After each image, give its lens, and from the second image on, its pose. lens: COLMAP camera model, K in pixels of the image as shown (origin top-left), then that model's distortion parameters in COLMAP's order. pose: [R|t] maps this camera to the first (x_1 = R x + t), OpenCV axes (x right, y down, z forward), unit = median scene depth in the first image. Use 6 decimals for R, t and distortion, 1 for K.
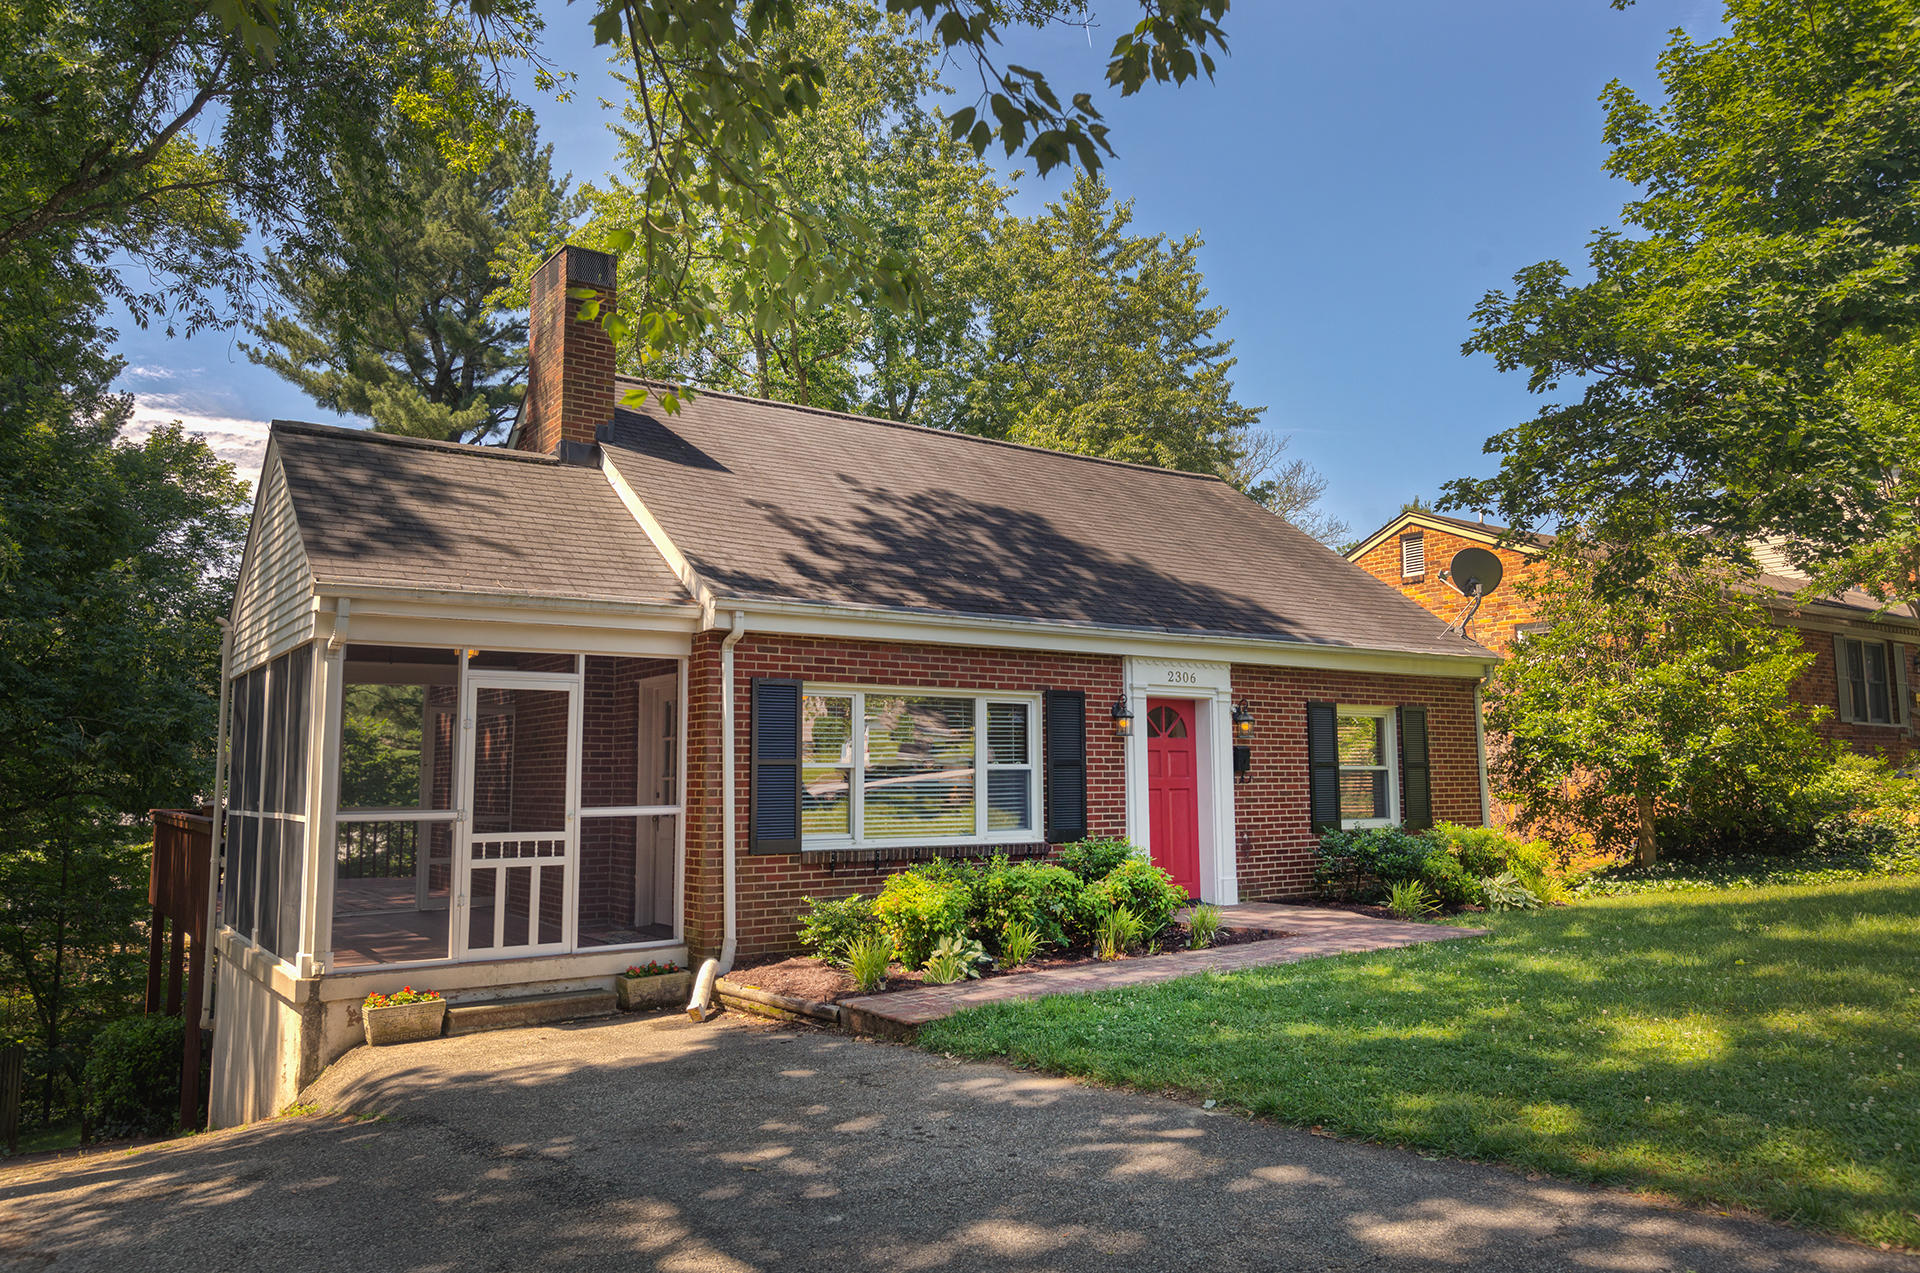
lens RADIAL K [[1247.8, 0, 955.5], [0, 1247.8, 639.5], [0, 0, 1]] dist [0.009420, -0.011144]
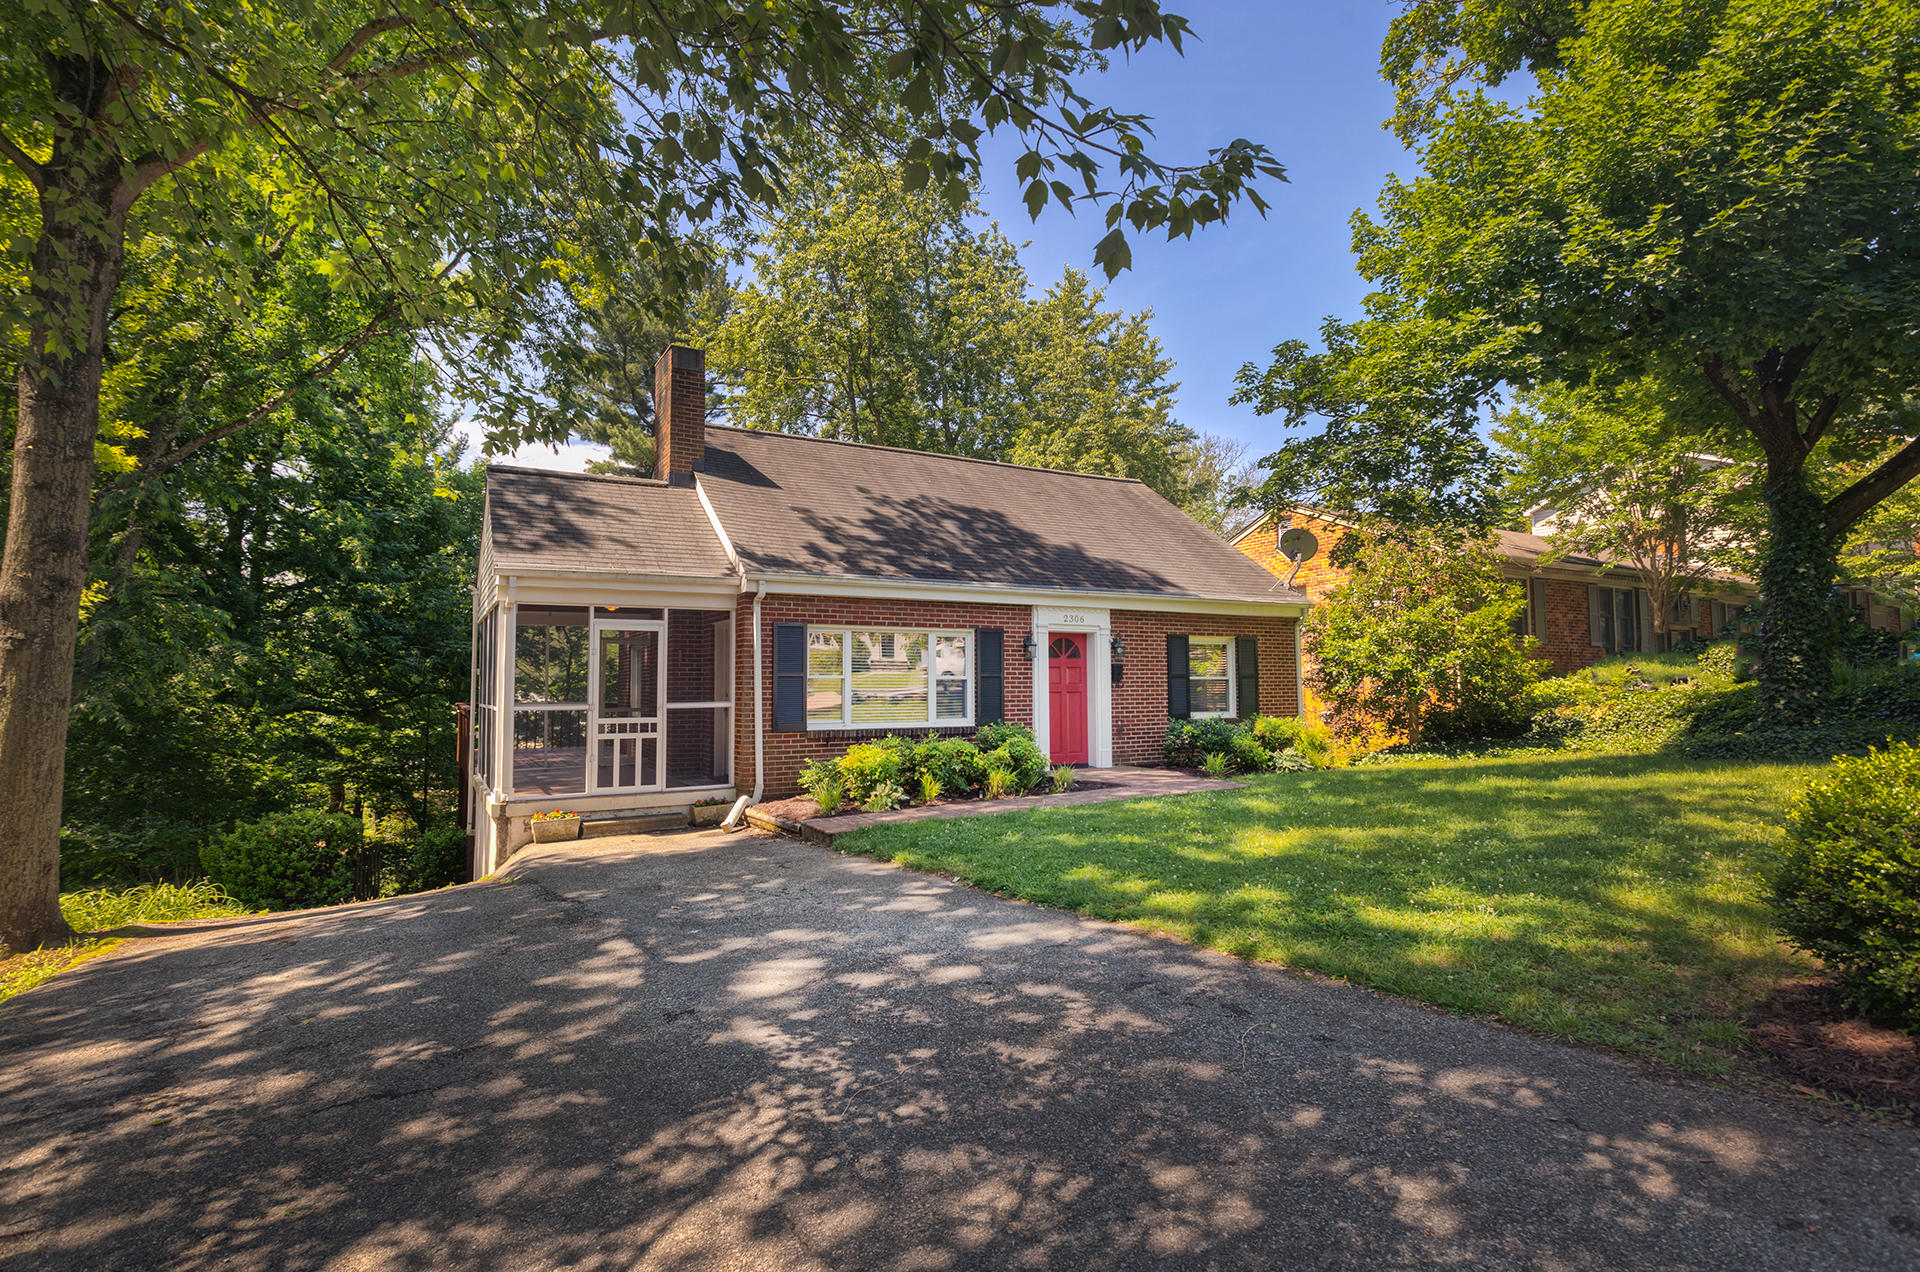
lens RADIAL K [[860.3, 0, 955.4], [0, 860.3, 632.0], [0, 0, 1]] dist [-0.000123, 0.000903]
pose [[0.996259, -0.003699, -0.086336, 0.150621], [0.008073, 0.998698, 0.050377, -0.009304], [0.086037, -0.050885, 0.994992, -0.066612]]
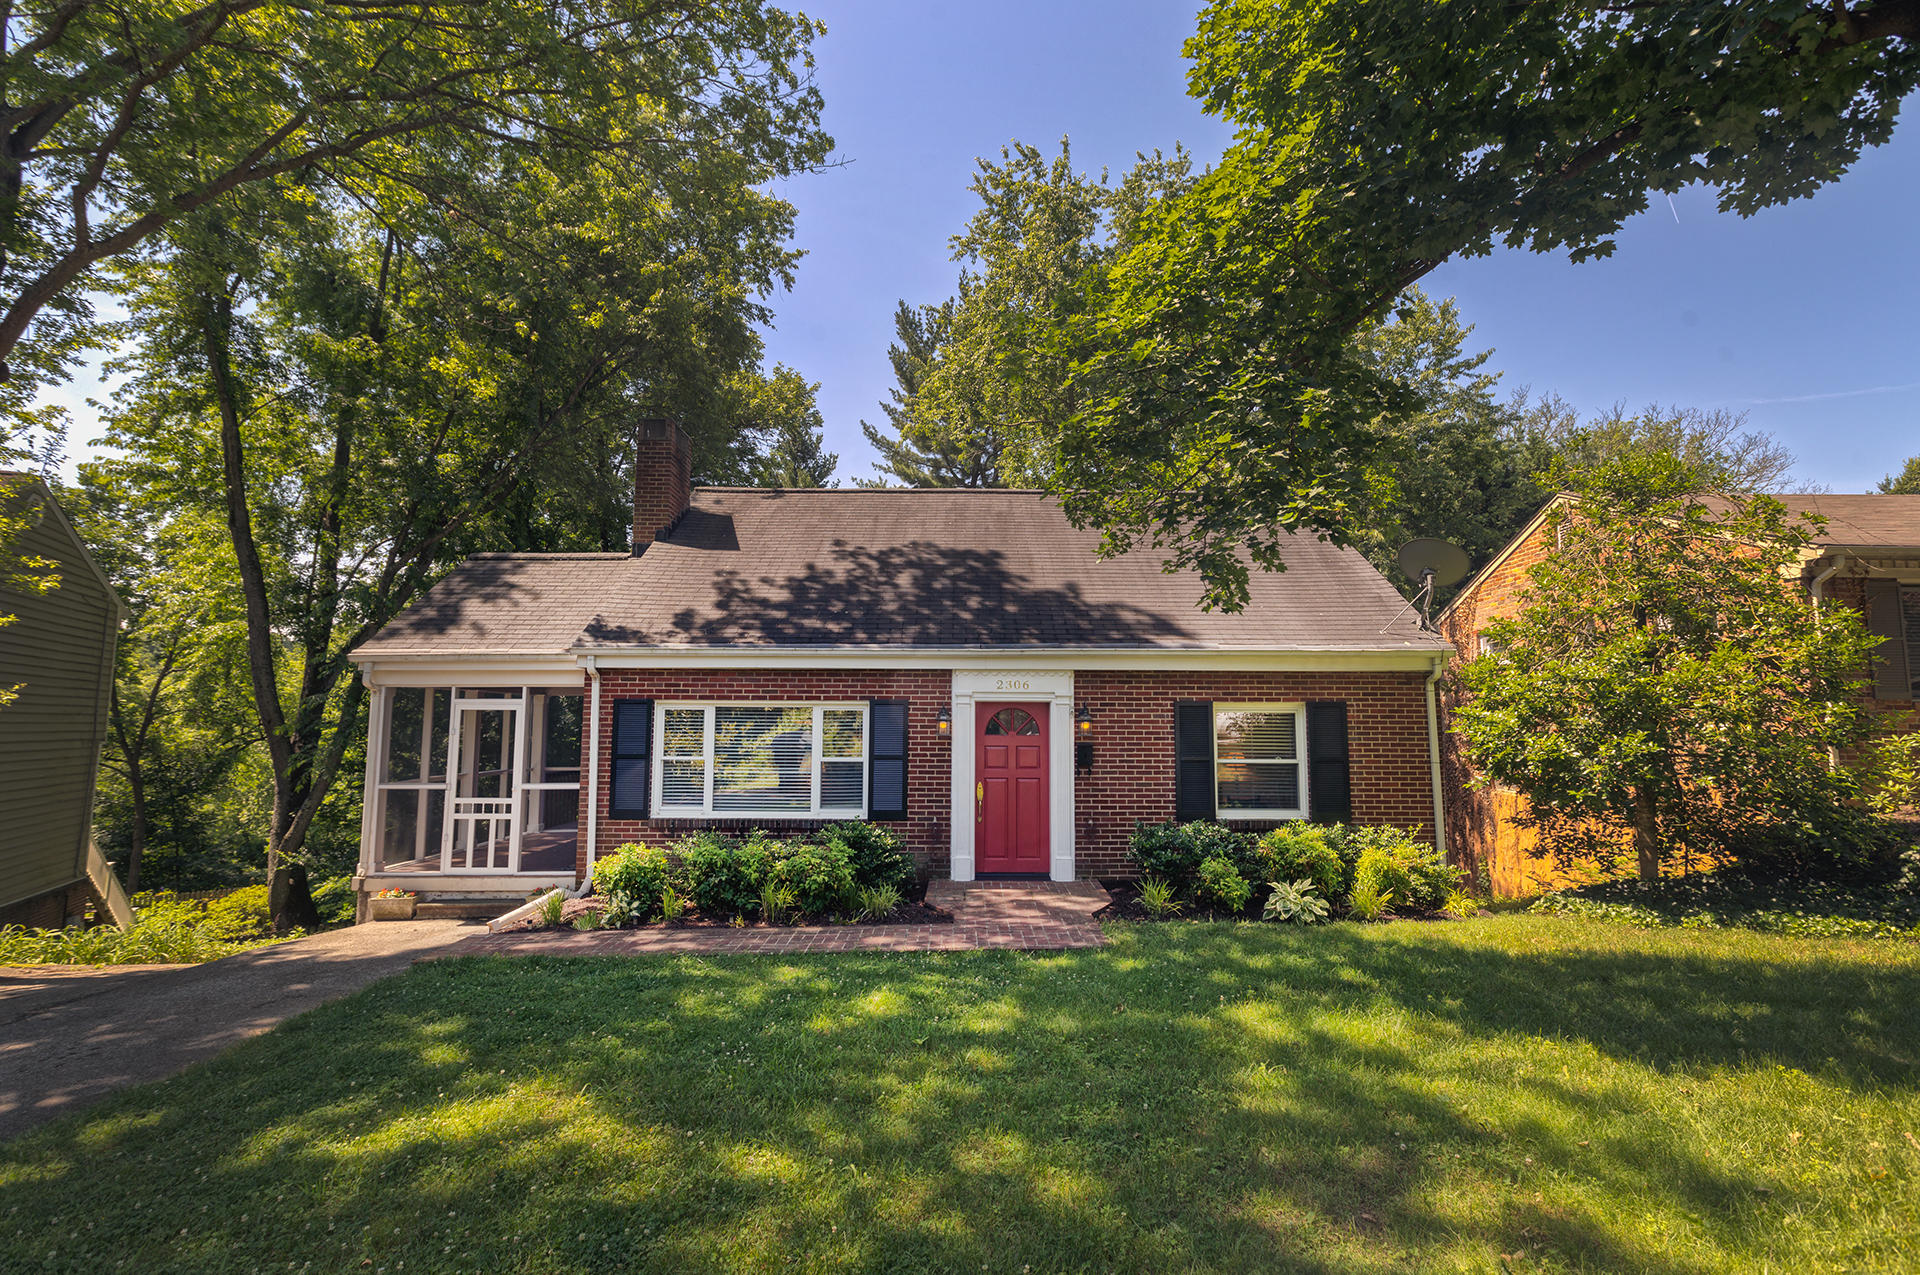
lens RADIAL K [[860.3, 0, 955.4], [0, 860.3, 633.5], [0, 0, 1]] dist [-0.000123, 0.000903]
pose [[0.845247, -0.048585, -0.532163, 0.671679], [0.049932, 0.998682, -0.011868, -0.013792], [0.532038, -0.016540, 0.846559, 0.326603]]
